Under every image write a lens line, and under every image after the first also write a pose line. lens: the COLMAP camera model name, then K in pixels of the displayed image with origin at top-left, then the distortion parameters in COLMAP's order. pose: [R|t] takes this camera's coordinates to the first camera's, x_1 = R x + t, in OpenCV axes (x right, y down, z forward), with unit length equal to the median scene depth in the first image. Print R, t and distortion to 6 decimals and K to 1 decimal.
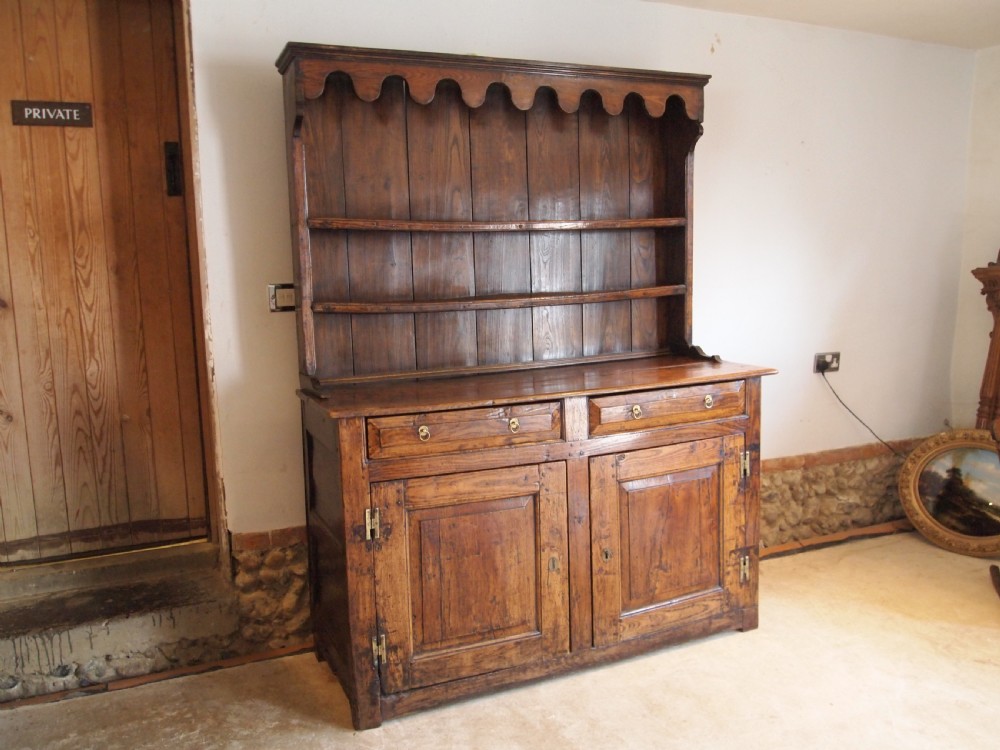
lens RADIAL K [[802.5, 0, 495.8], [0, 802.5, 378.3], [0, 0, 1]] dist [-0.042796, -0.005842]
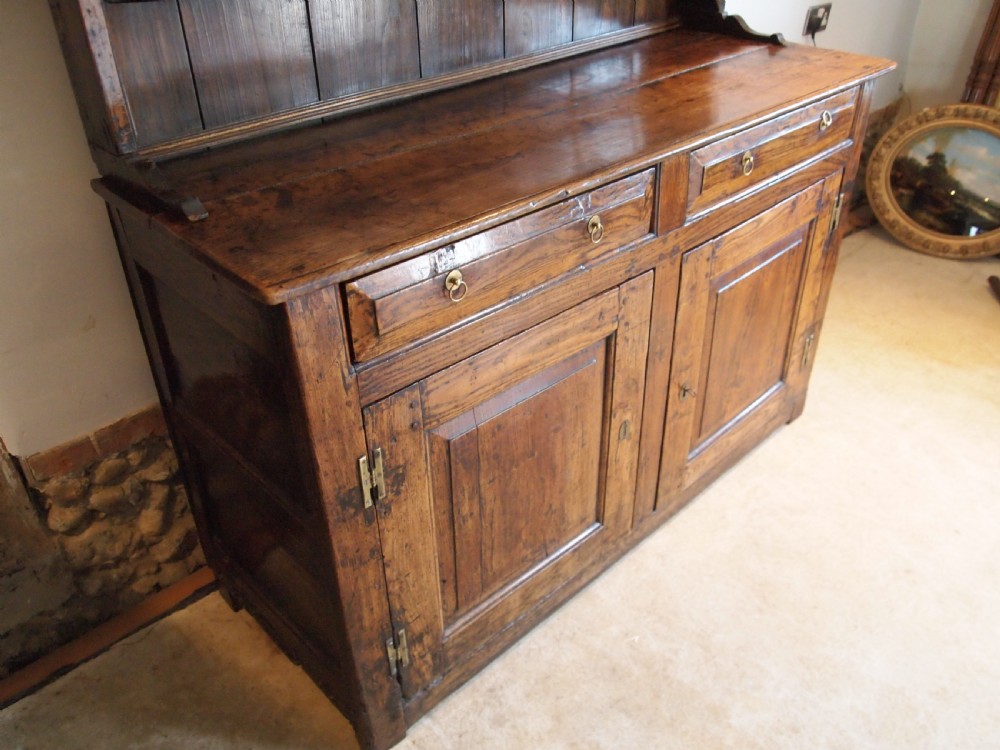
lens RADIAL K [[802.5, 0, 495.8], [0, 802.5, 378.3], [0, 0, 1]] dist [-0.042796, -0.005842]
pose [[0.942388, -0.177530, 0.283529, -0.174161], [0.036744, 0.897368, 0.439750, -0.073067], [-0.332499, -0.403997, 0.852192, 0.474863]]
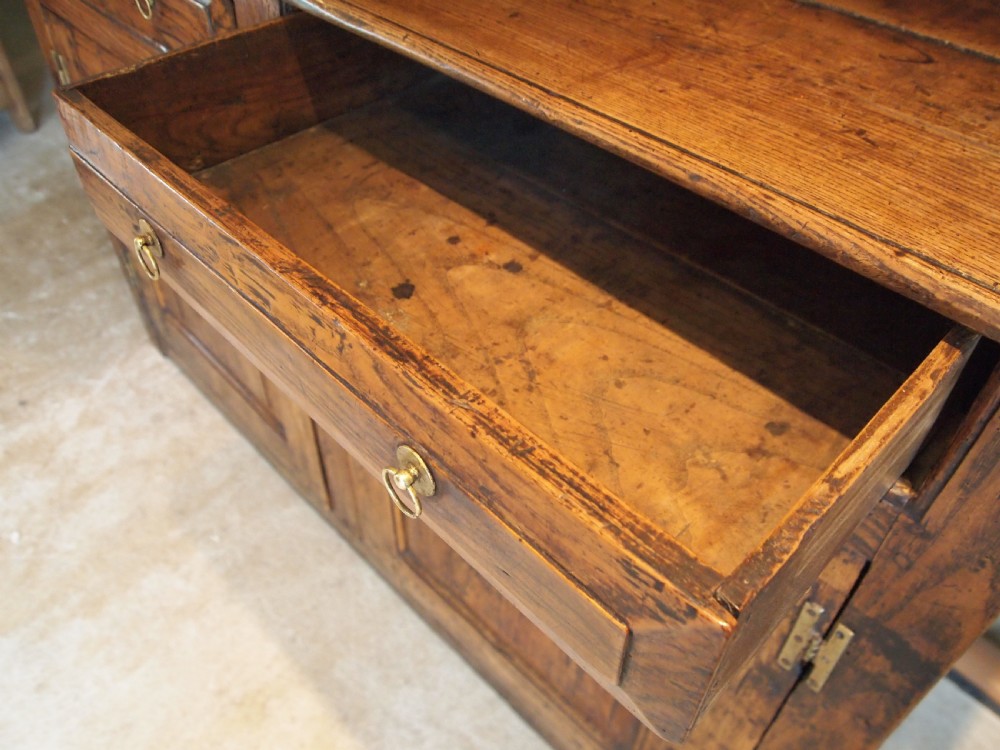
lens RADIAL K [[802.5, 0, 495.8], [0, 802.5, 378.3], [0, 0, 1]] dist [-0.042796, -0.005842]
pose [[0.350724, 0.680282, -0.643591, 0.373381], [-0.144201, 0.718280, 0.680647, -0.072910], [0.925310, -0.145913, 0.350015, 0.870031]]
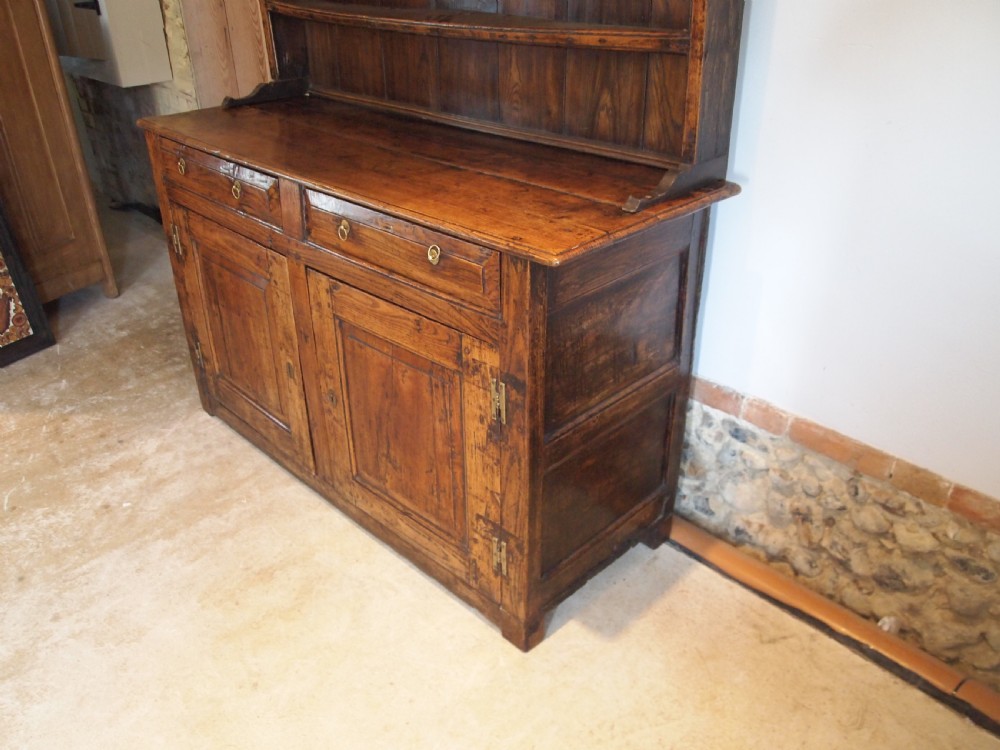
lens RADIAL K [[802.5, 0, 495.8], [0, 802.5, 378.3], [0, 0, 1]] dist [-0.042796, -0.005842]
pose [[0.370807, 0.482276, -0.793670, 0.741336], [-0.124666, 0.872708, 0.472058, -0.162697], [0.920304, -0.076099, 0.383730, 0.800487]]
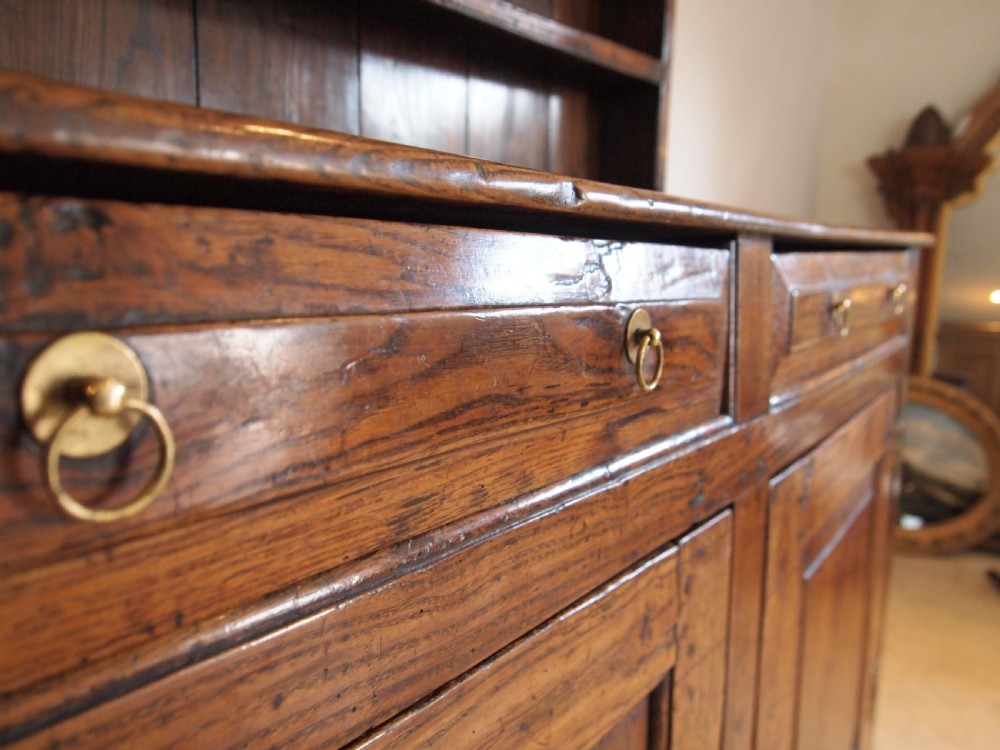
lens RADIAL K [[789.5, 0, 498.7], [0, 789.5, 378.1], [0, 0, 1]] dist [-0.041994, -0.001496]
pose [[0.863041, -0.038150, 0.503691, -0.078175], [0.030528, 0.999260, 0.023378, 0.052358], [-0.504211, -0.004800, 0.863567, 0.757495]]
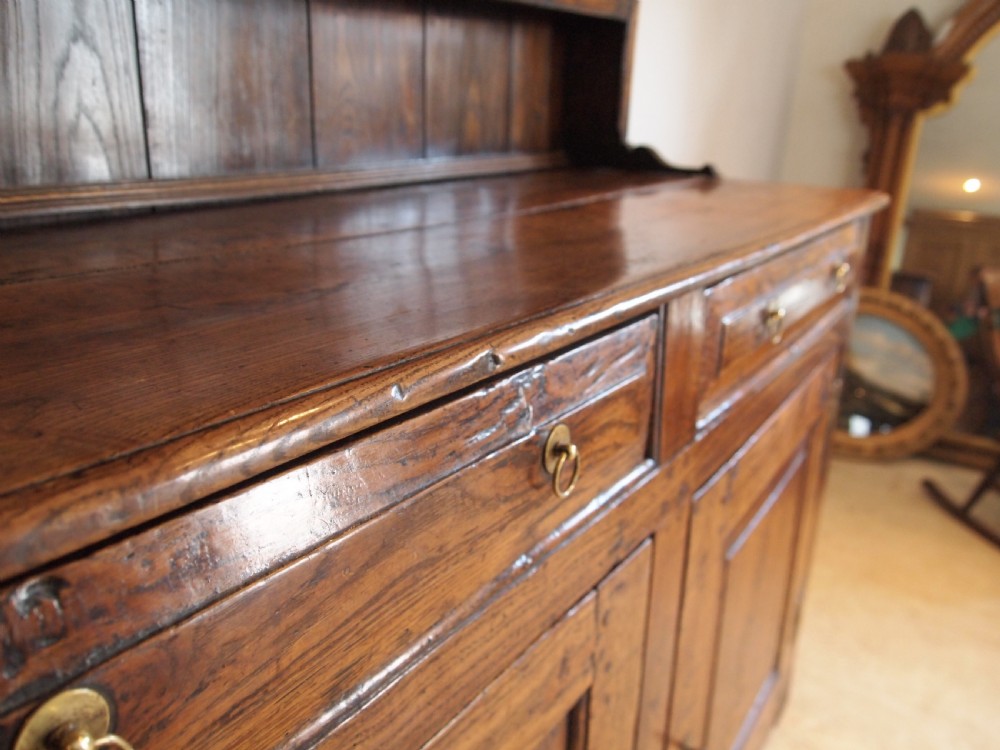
lens RADIAL K [[789.5, 0, 498.7], [0, 789.5, 378.1], [0, 0, 1]] dist [-0.041994, -0.001496]
pose [[0.846360, -0.117372, 0.519517, -0.074093], [0.018484, 0.981302, 0.191587, 0.002554], [-0.532290, -0.152549, 0.832704, 0.744587]]
